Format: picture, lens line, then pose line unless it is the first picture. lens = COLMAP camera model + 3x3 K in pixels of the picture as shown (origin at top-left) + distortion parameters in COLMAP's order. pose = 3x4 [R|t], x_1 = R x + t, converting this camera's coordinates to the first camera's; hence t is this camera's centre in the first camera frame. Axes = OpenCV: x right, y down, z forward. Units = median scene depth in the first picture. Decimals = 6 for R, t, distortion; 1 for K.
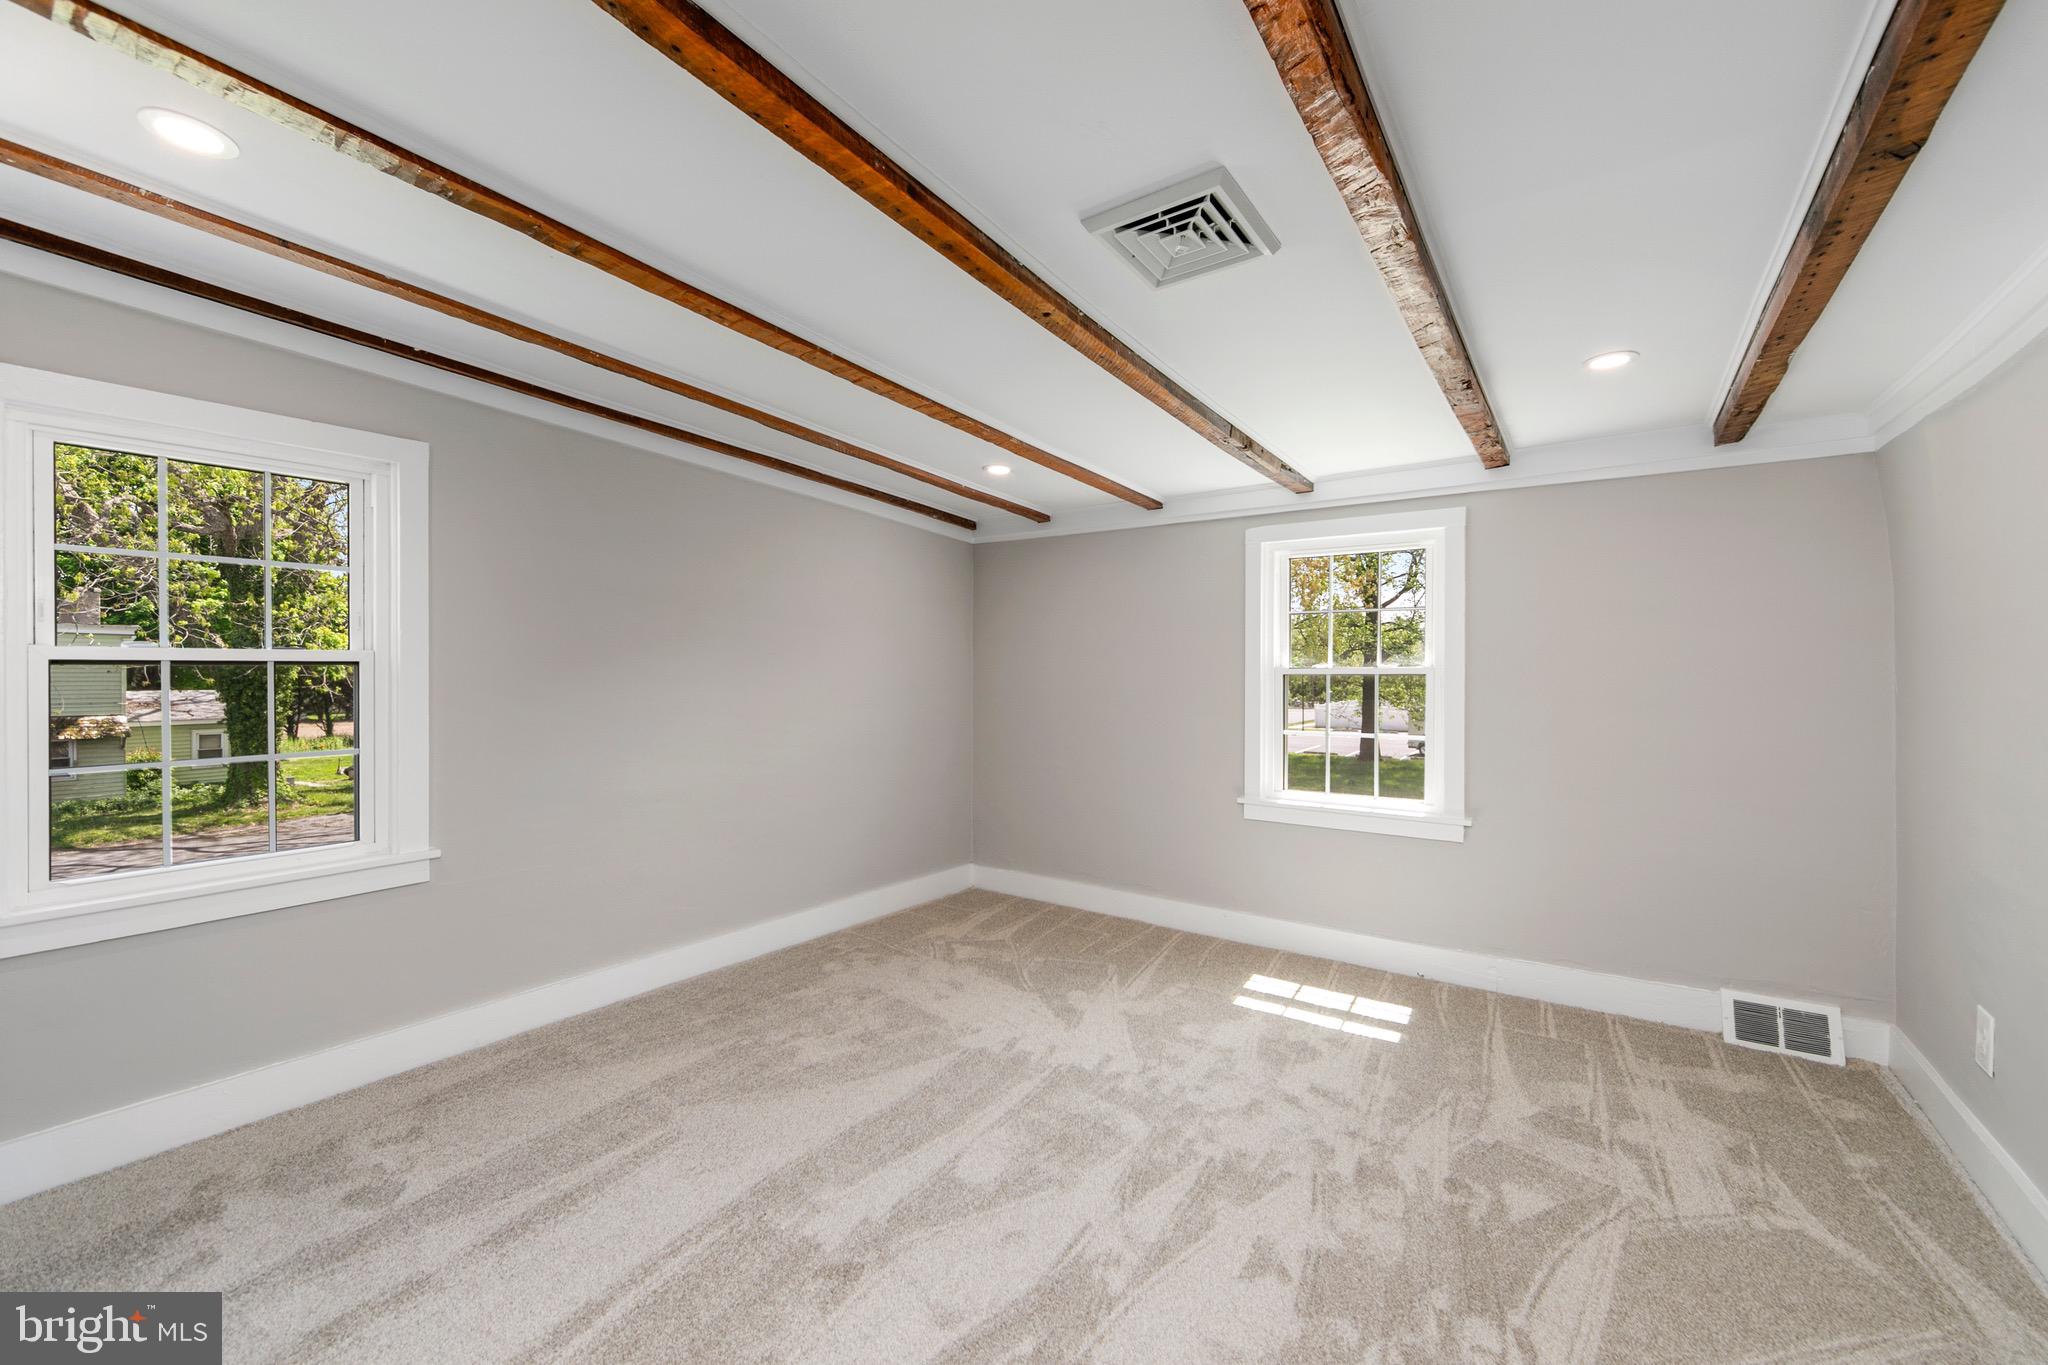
lens RADIAL K [[814.4, 0, 1032.7], [0, 814.4, 676.5], [0, 0, 1]] dist [0.000556, 0.000280]
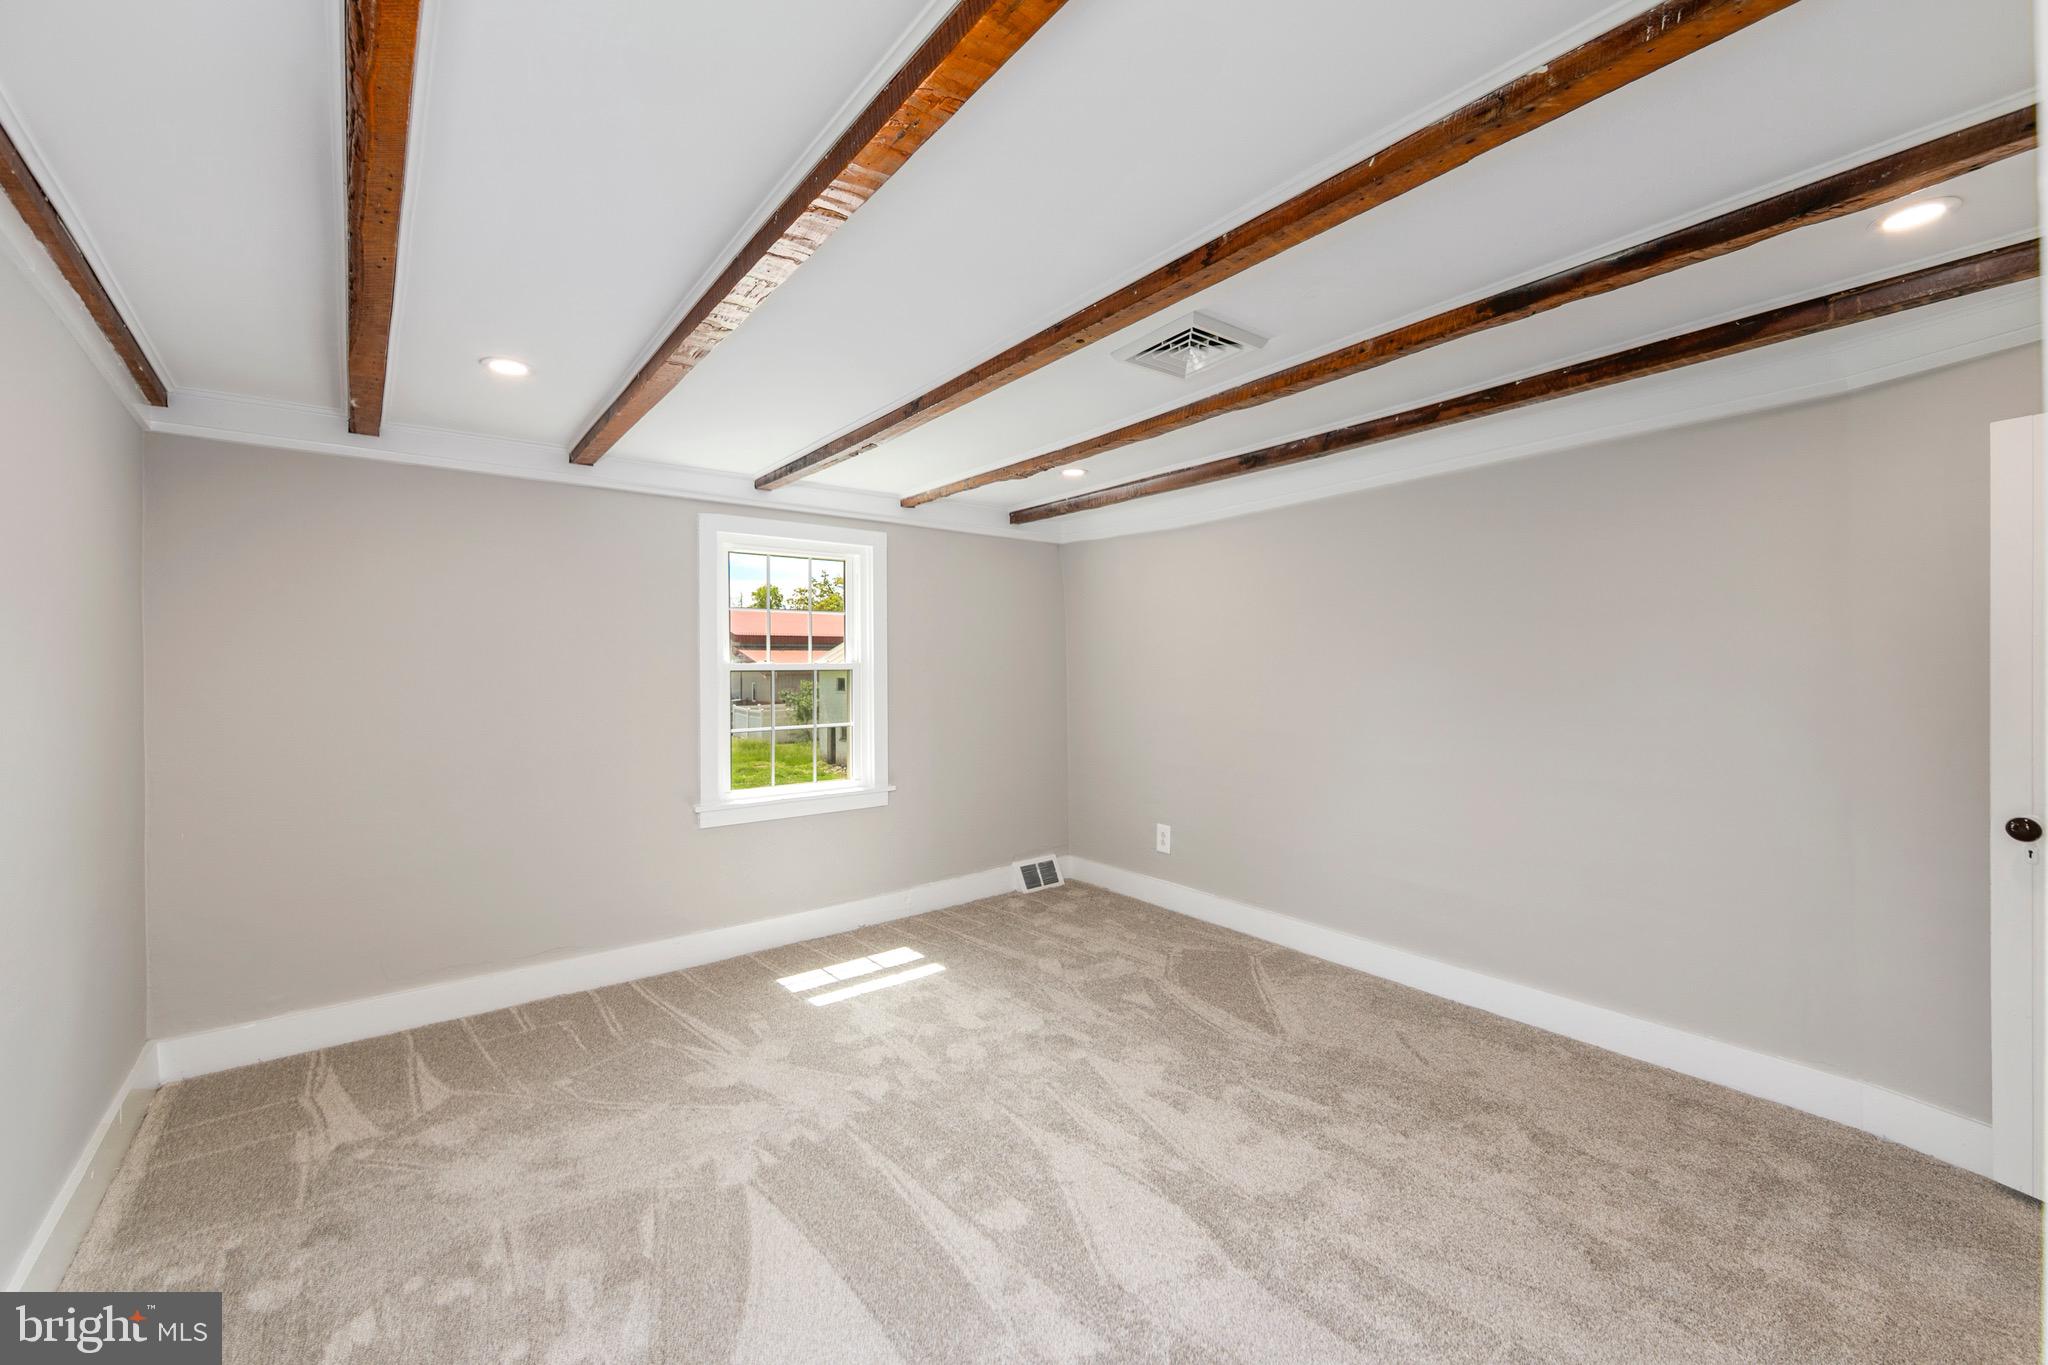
lens RADIAL K [[815.9, 0, 1021.0], [0, 815.9, 667.1], [0, 0, 1]] dist [-0.001288, -0.000150]
pose [[0.291879, -0.012617, 0.956372, -0.631770], [0.010448, 0.999895, 0.010002, -0.016658], [-0.956398, 0.007072, 0.291980, 0.479120]]
